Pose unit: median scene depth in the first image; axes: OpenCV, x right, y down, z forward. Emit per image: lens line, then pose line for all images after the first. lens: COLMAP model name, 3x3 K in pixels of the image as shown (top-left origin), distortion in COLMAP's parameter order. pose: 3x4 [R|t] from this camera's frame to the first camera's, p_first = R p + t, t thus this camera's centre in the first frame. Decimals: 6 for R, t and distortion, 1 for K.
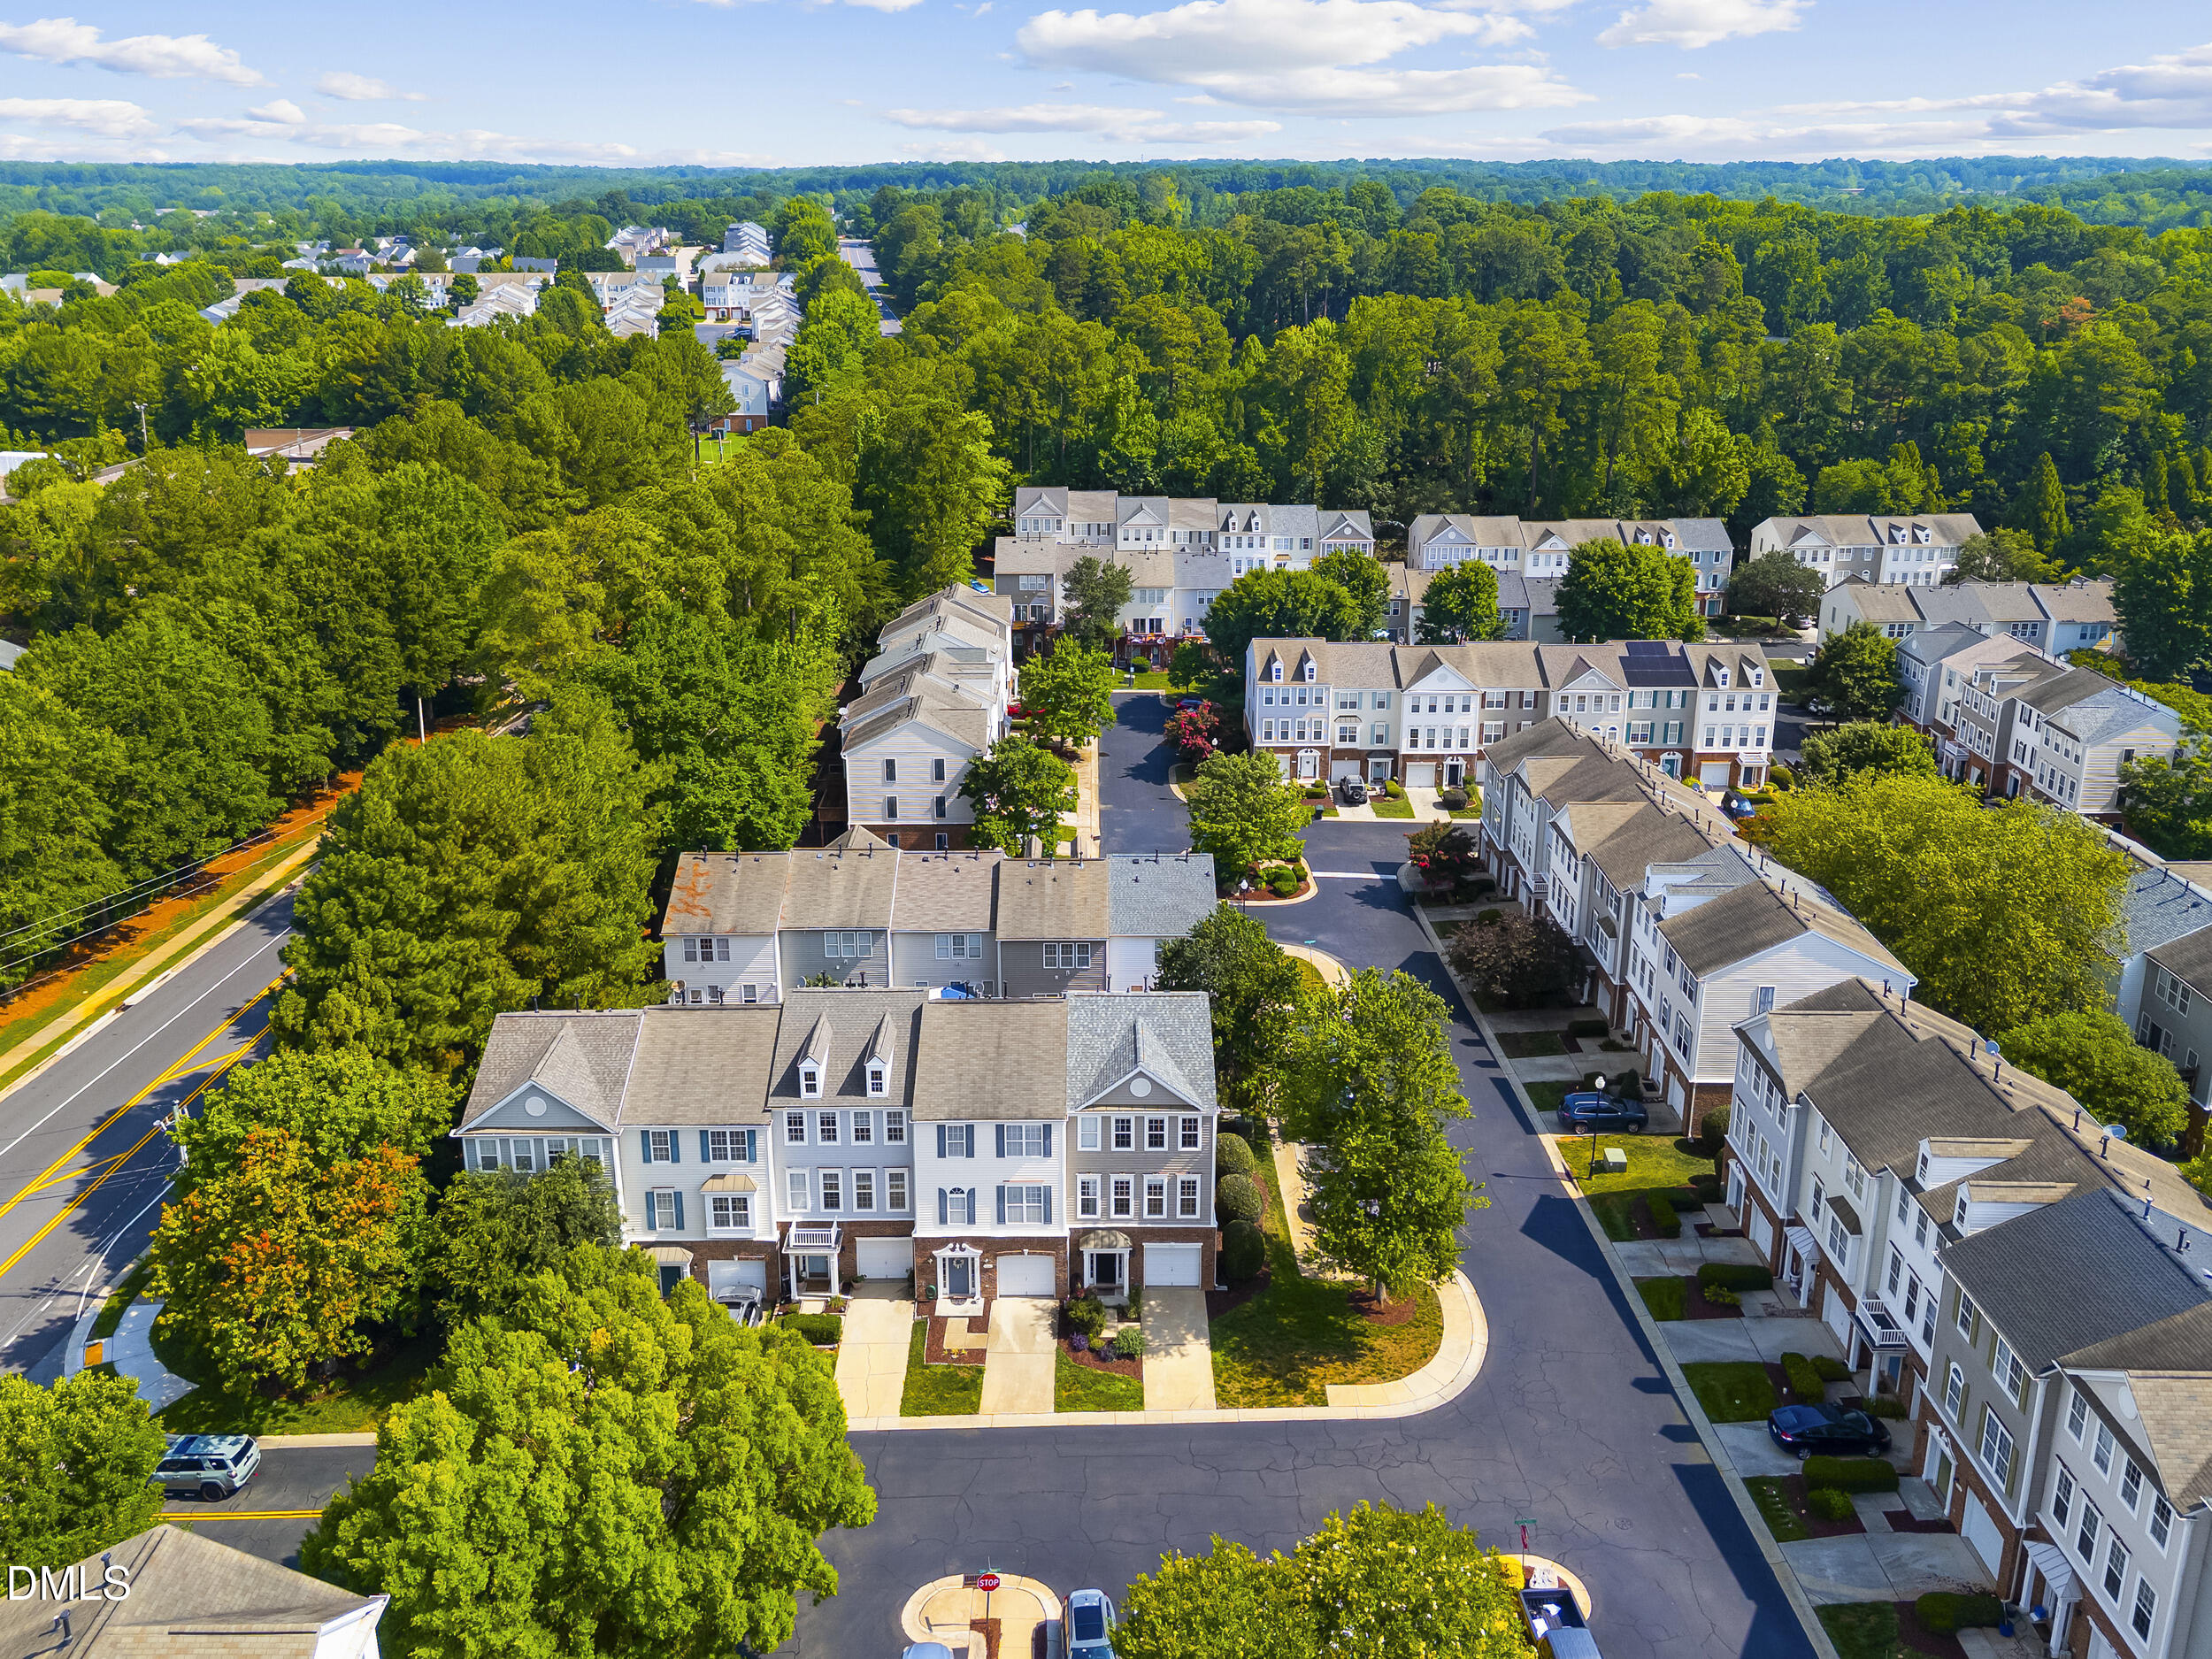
lens RADIAL K [[1548.9, 0, 1107.2], [0, 1548.9, 677.0], [0, 0, 1]] dist [0.002592, 0.000513]
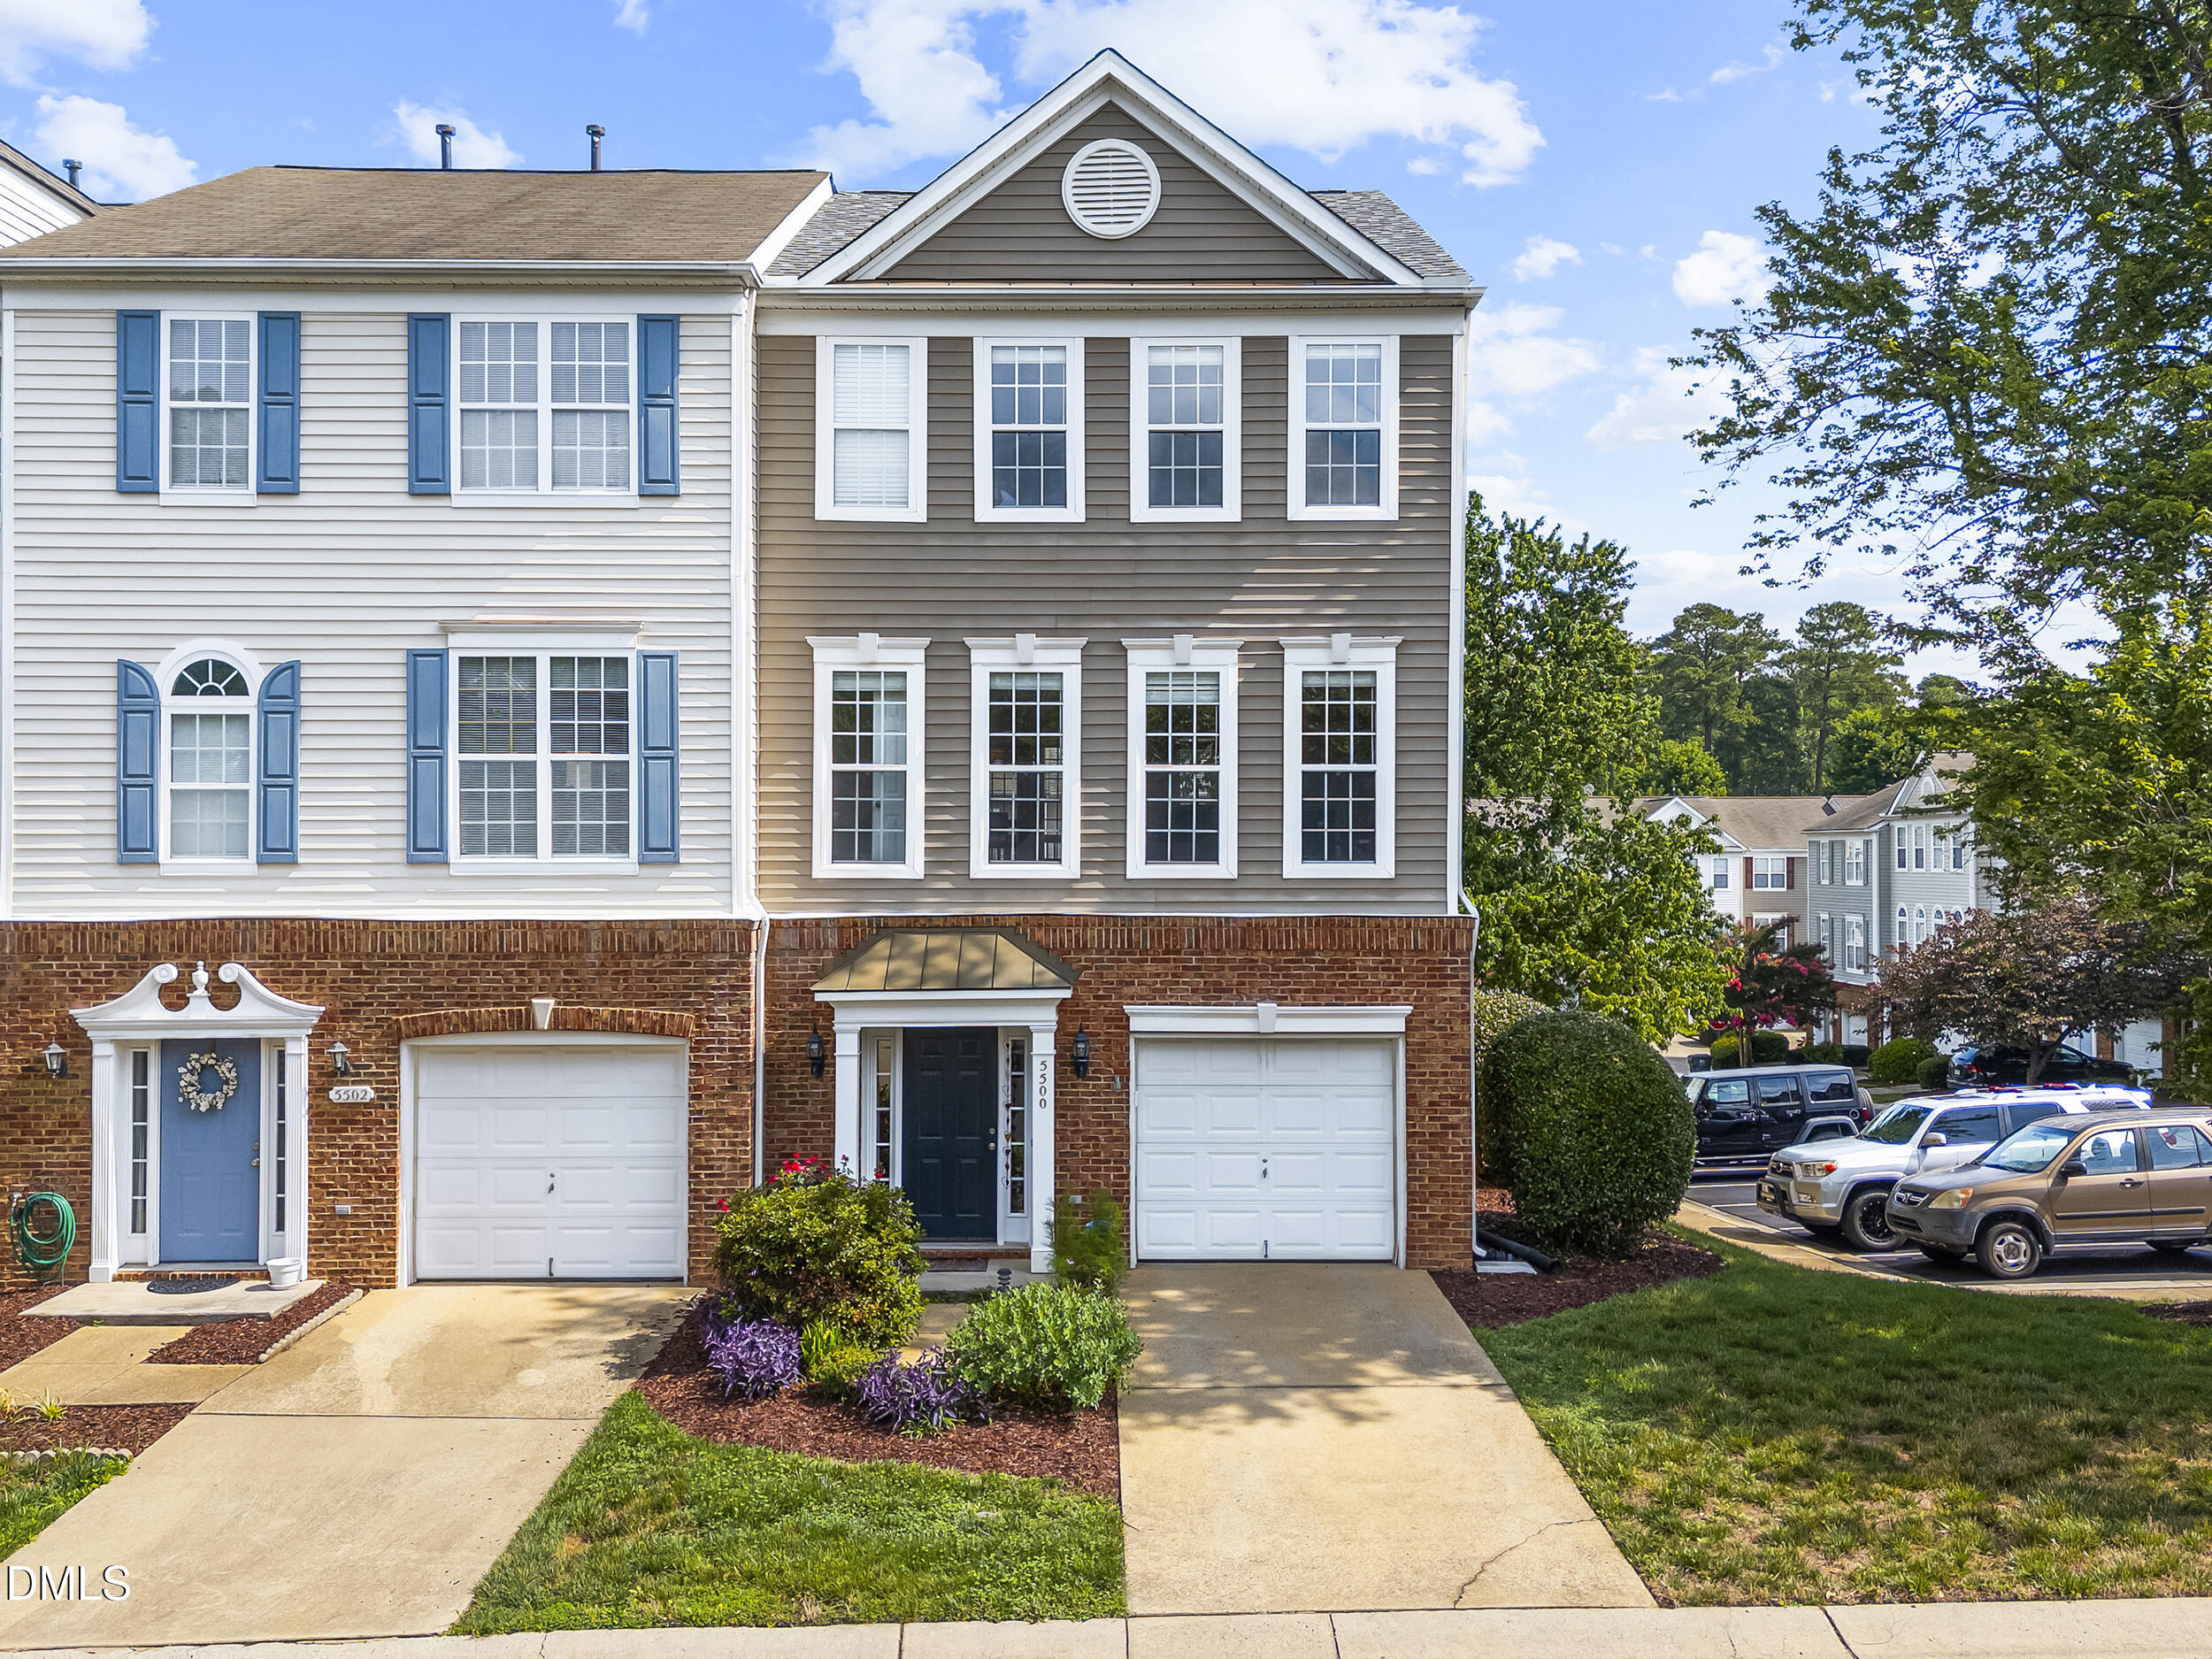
lens RADIAL K [[1921.1, 0, 1106.0], [0, 1921.1, 829.5], [0, 0, 1]] dist [0.037279, -0.001286]
pose [[0.999998, 0.001654, 0.001442, 0.020317], [-0.001247, 0.968983, -0.247123, 0.410271], [-0.001806, 0.247121, 0.968983, 0.750885]]
